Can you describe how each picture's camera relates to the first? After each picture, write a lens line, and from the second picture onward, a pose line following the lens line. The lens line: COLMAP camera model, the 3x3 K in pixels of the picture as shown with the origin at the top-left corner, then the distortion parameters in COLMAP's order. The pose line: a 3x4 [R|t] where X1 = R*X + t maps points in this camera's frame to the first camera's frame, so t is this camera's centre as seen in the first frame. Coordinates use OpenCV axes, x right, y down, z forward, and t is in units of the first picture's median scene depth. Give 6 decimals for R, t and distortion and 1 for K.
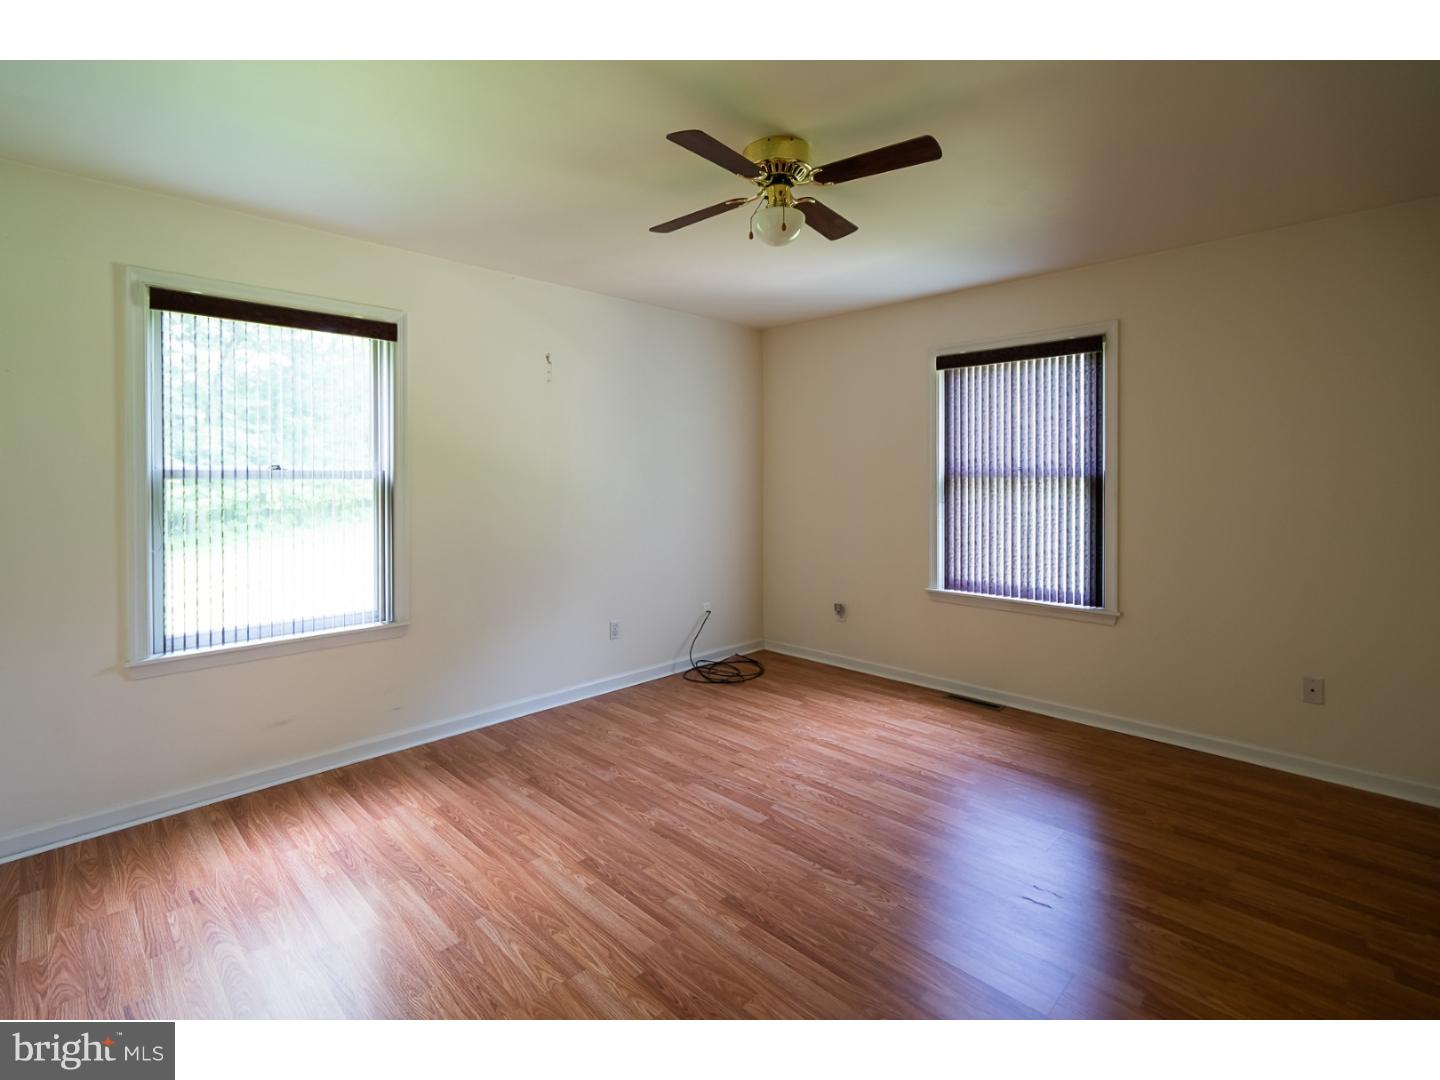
lens RADIAL K [[668.2, 0, 719.3], [0, 668.2, 516.2], [0, 0, 1]] dist [-0.000125, 0.000161]
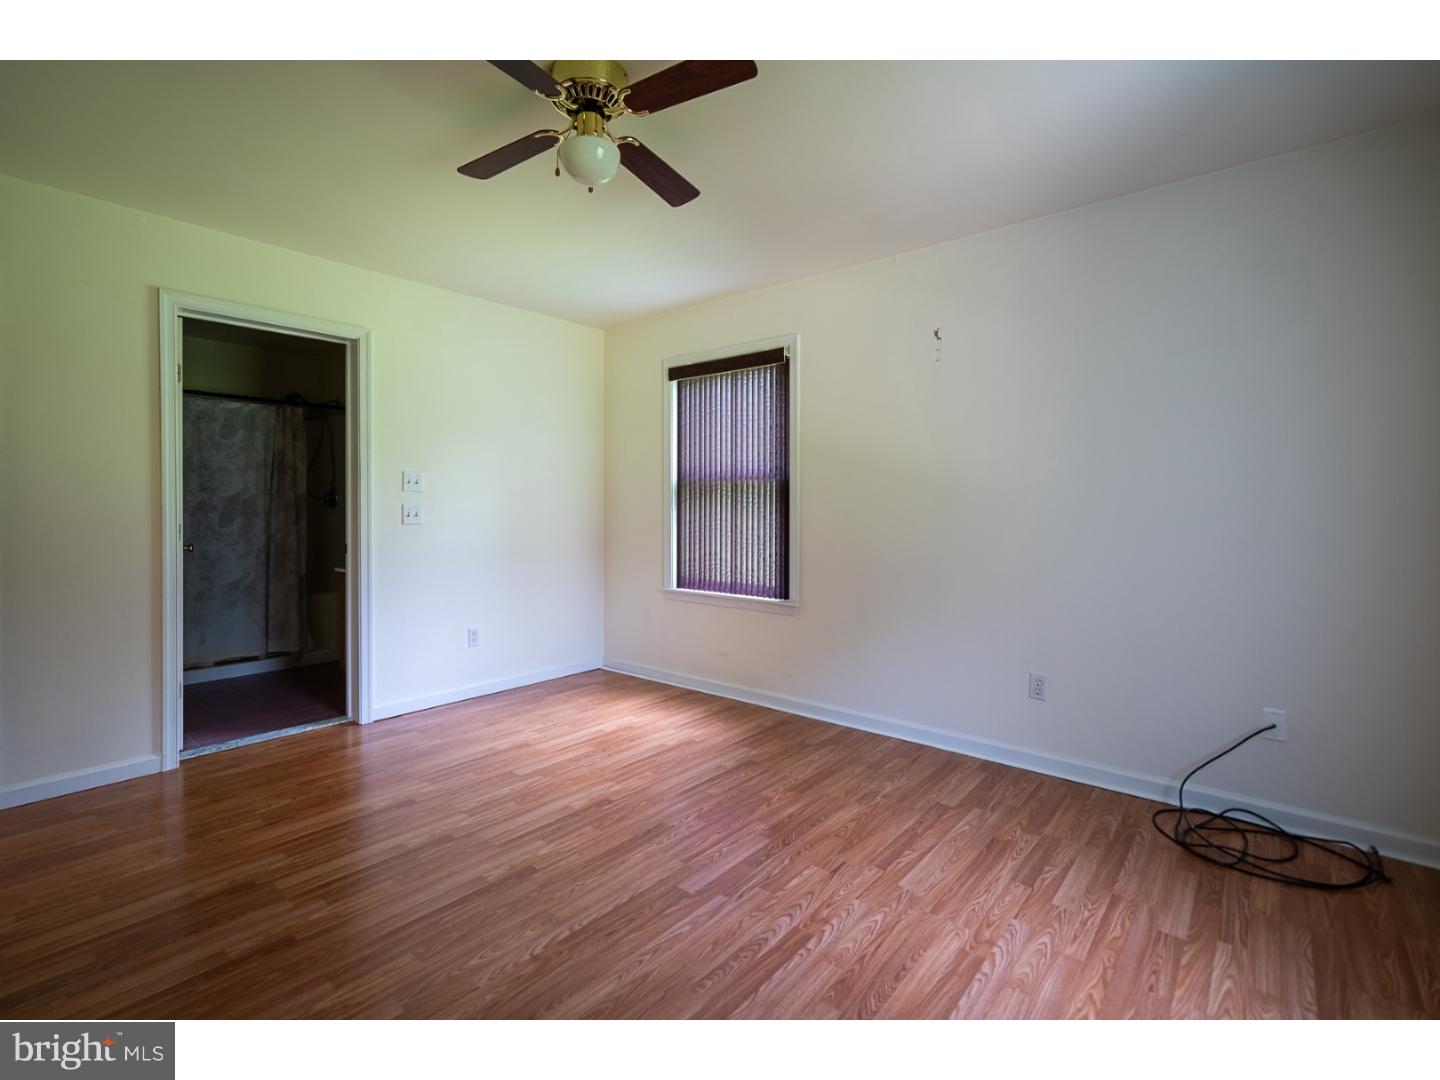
lens RADIAL K [[668.2, 0, 719.3], [0, 668.2, 516.2], [0, 0, 1]] dist [-0.000125, 0.000161]
pose [[0.079768, 0.014421, -0.996709, 0.776131], [-0.059531, 0.998180, 0.009678, -0.001310], [0.995034, 0.058563, 0.080481, 0.857612]]
